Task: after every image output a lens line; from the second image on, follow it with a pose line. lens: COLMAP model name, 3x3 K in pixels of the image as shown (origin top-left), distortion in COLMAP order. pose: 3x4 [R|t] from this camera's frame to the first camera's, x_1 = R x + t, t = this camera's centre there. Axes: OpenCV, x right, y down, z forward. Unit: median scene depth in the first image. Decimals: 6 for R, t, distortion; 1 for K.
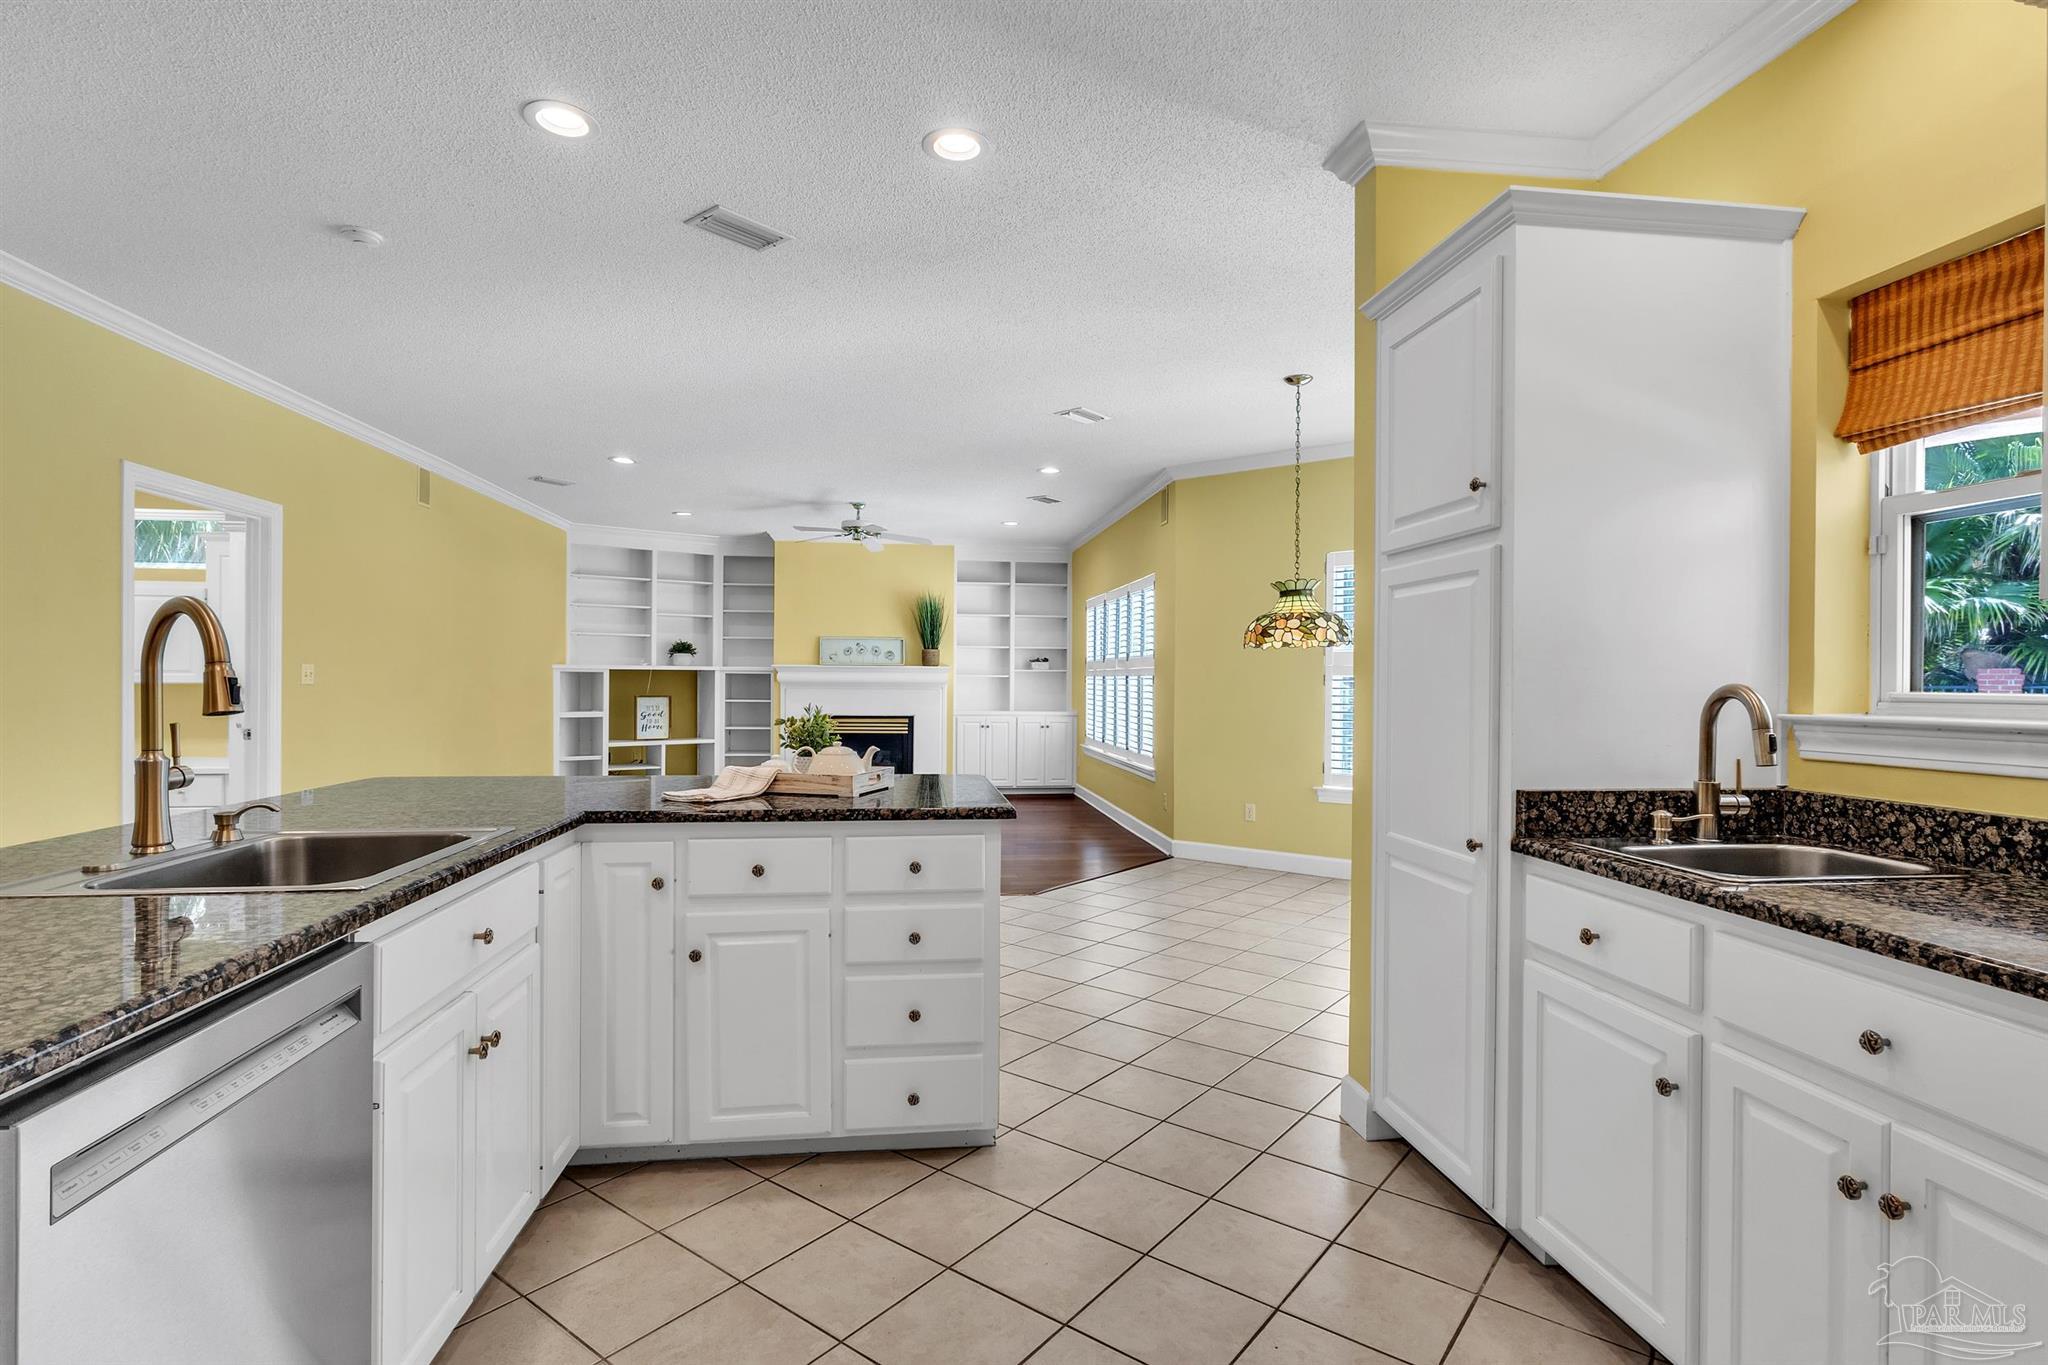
lens RADIAL K [[996.7, 0, 1024.0], [0, 996.7, 682.5], [0, 0, 1]] dist [-0.010054, 0.000677]
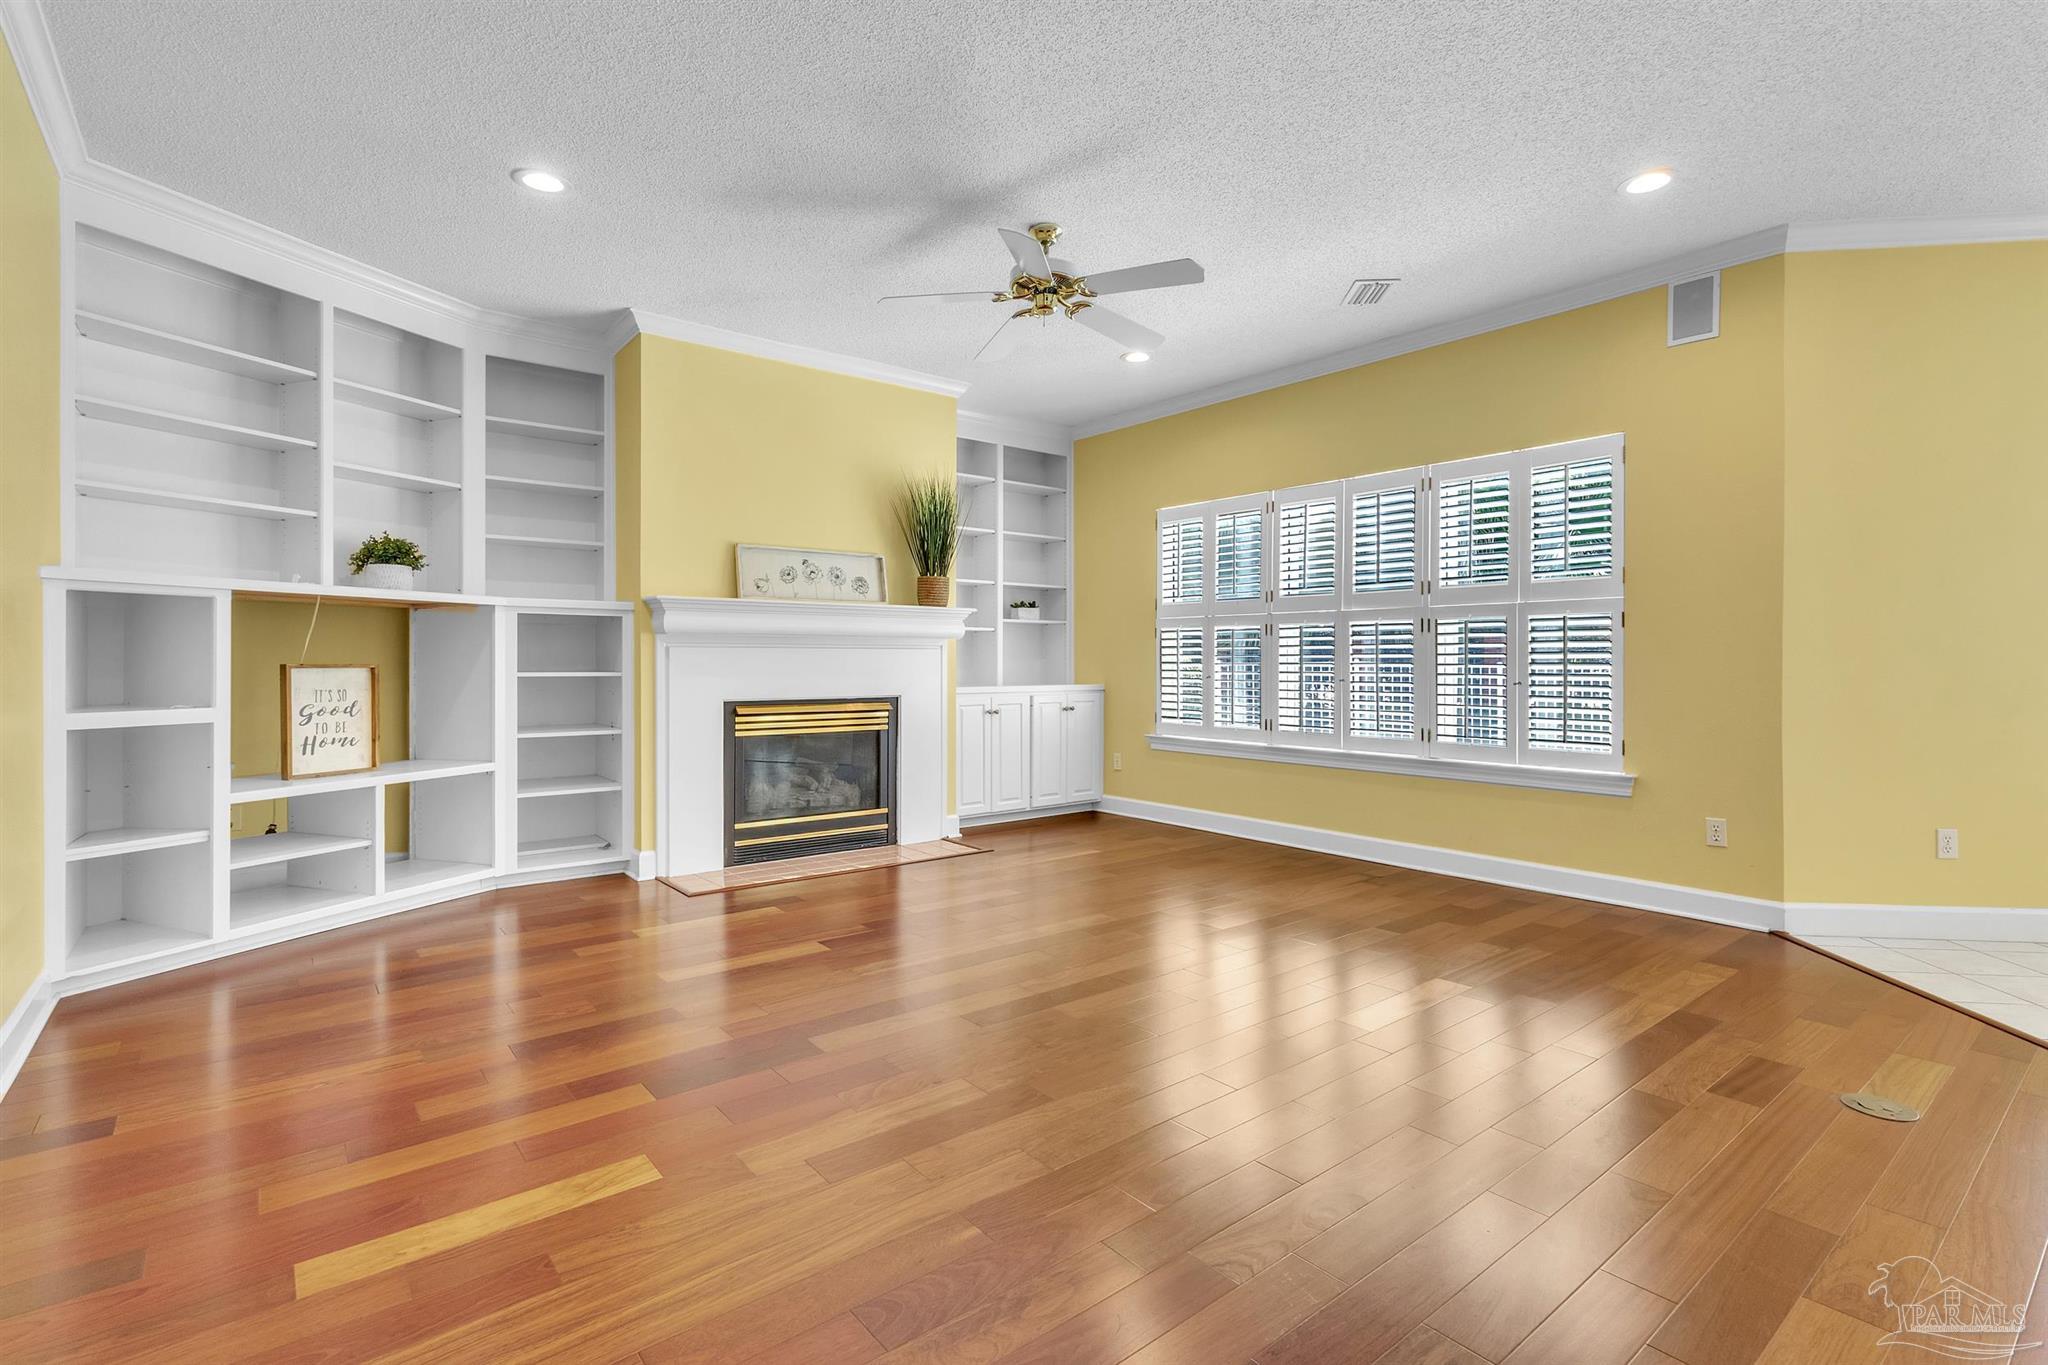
lens RADIAL K [[956.0, 0, 1019.3], [0, 956.0, 660.5], [0, 0, 1]] dist [0.001483, 0.000877]
pose [[0.854493, -0.007350, 0.519411, -0.791523], [0.007352, 0.999971, 0.002055, 0.030605], [-0.519411, 0.002063, 0.854522, 1.239971]]
